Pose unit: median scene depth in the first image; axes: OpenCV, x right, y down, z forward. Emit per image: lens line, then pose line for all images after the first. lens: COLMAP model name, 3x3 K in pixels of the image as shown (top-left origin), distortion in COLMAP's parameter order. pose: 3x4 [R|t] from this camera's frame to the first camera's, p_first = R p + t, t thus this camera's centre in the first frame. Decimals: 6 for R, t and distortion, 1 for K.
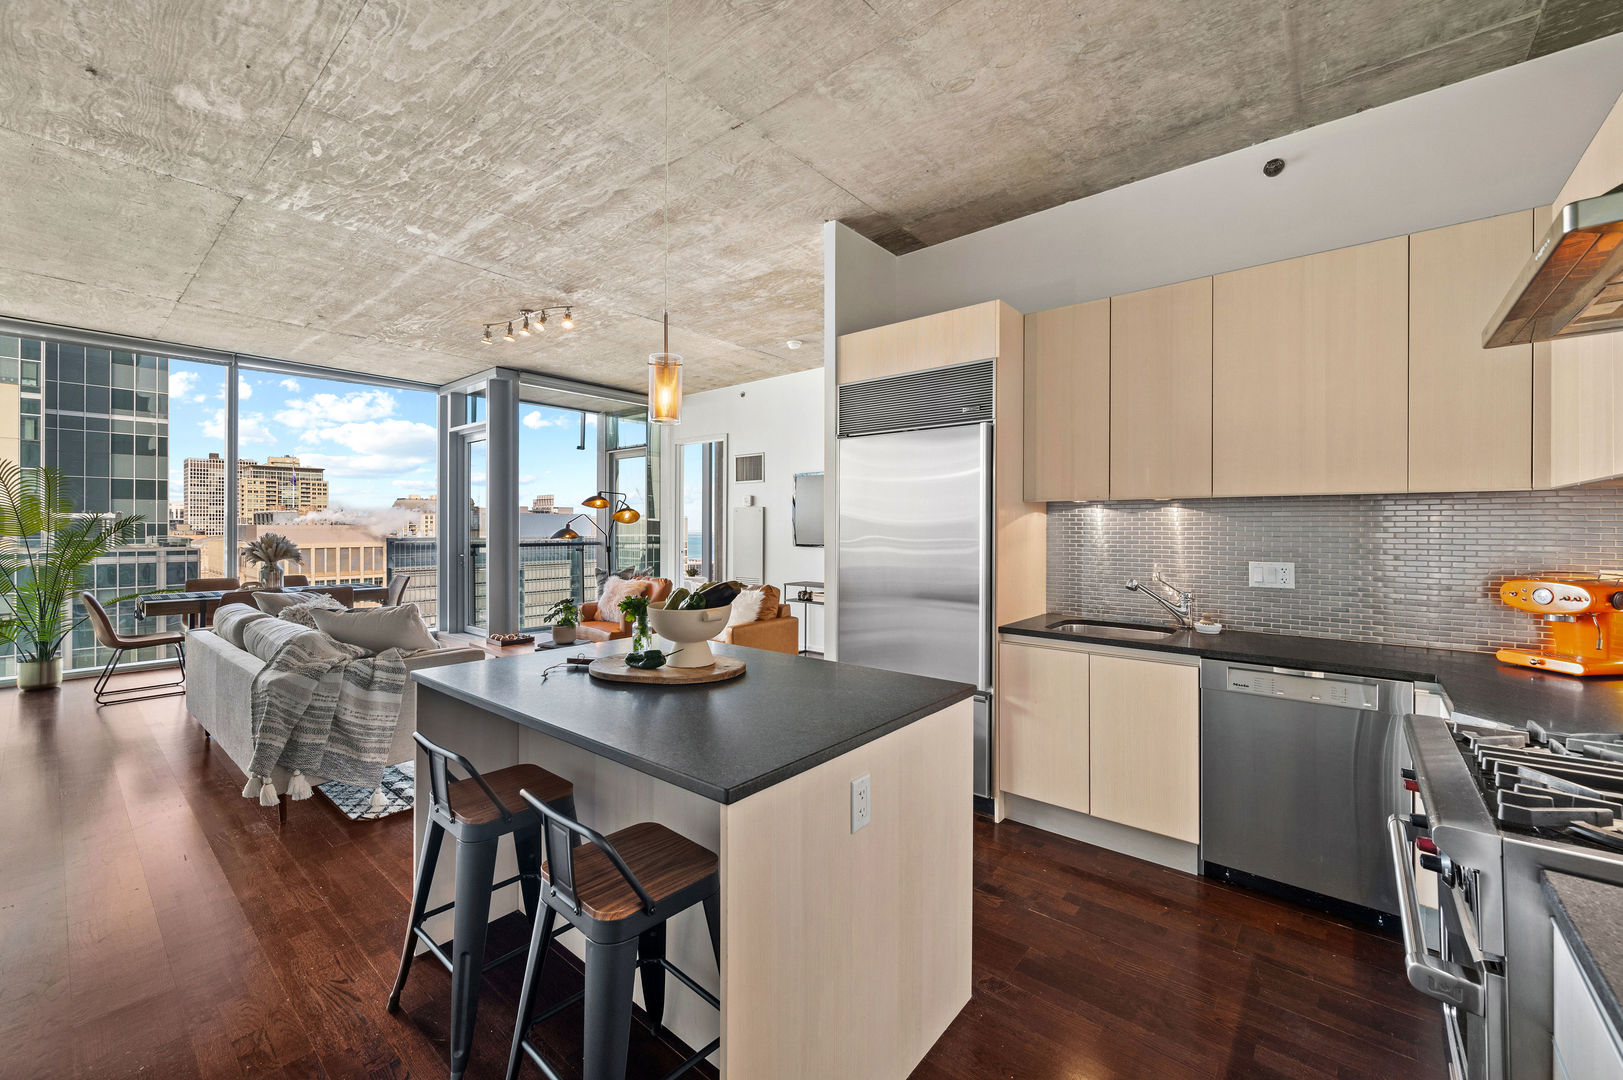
lens RADIAL K [[650.8, 0, 791.3], [0, 650.8, 529.6], [0, 0, 1]] dist [-0.000557, -0.000690]
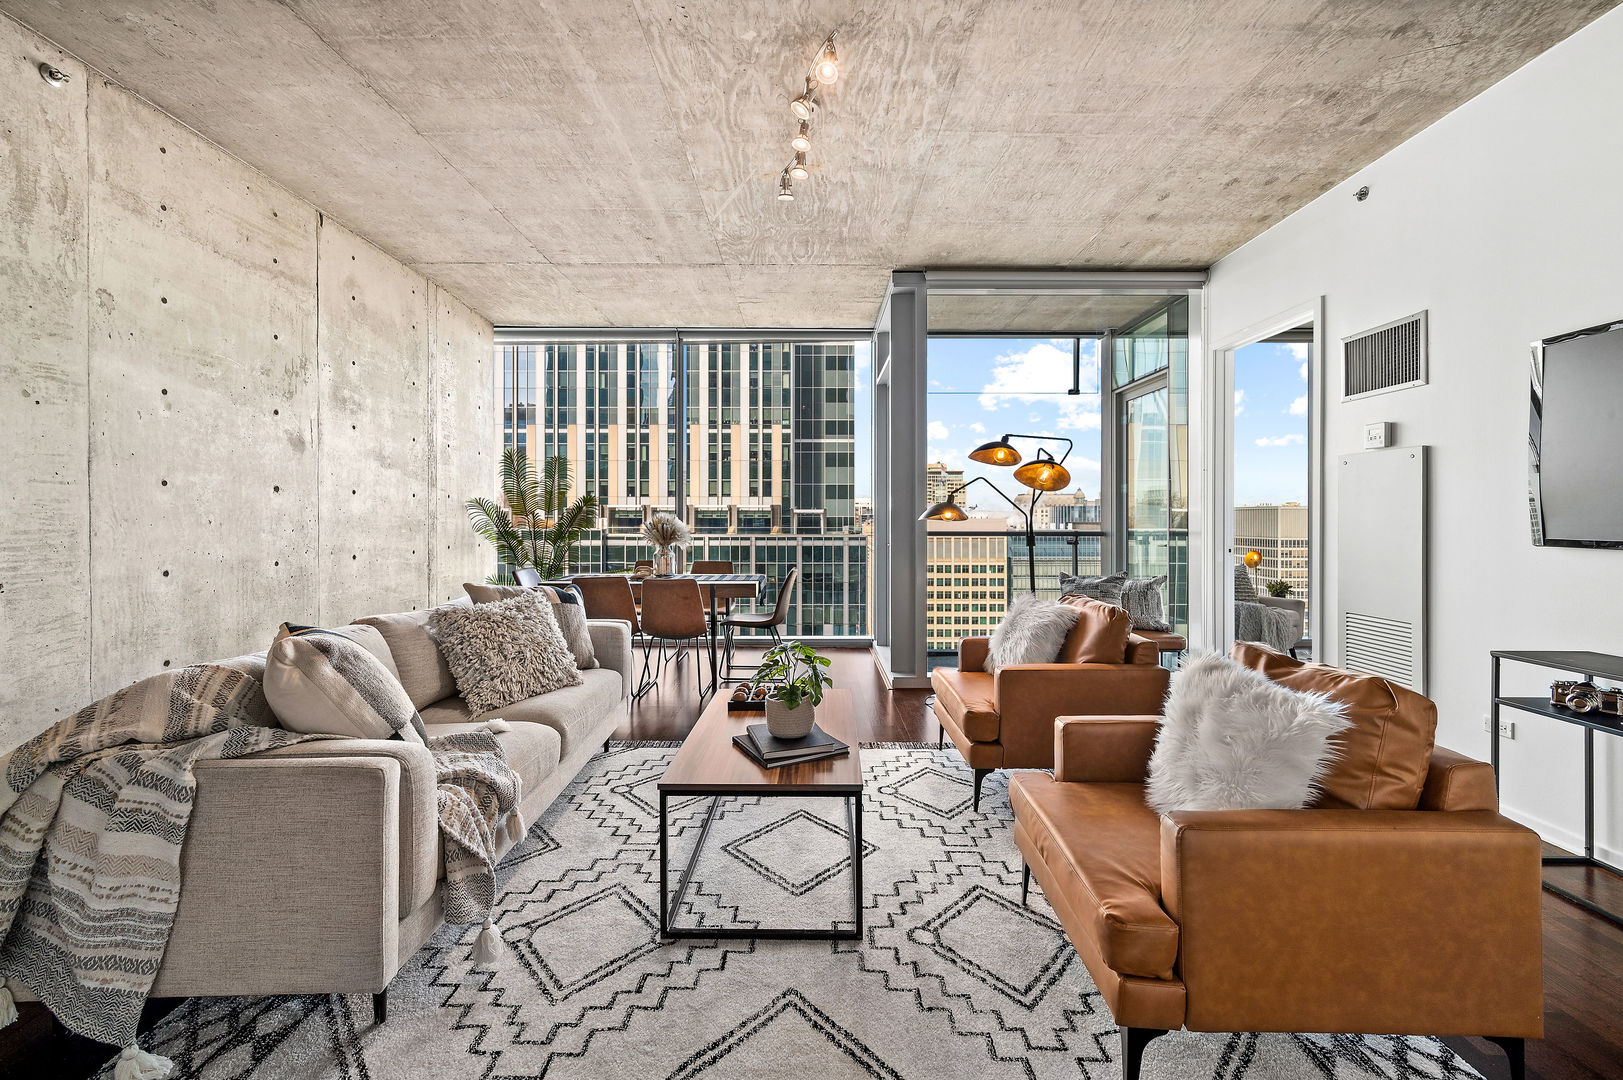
lens RADIAL K [[650.8, 0, 816.2], [0, 650.8, 519.6], [0, 0, 1]] dist [-0.000557, -0.000690]
pose [[0.664210, -0.000280, -0.747546, 0.008271], [-0.003059, 0.999991, -0.003092, 0.013389], [0.747540, 0.004340, 0.664203, 0.447128]]
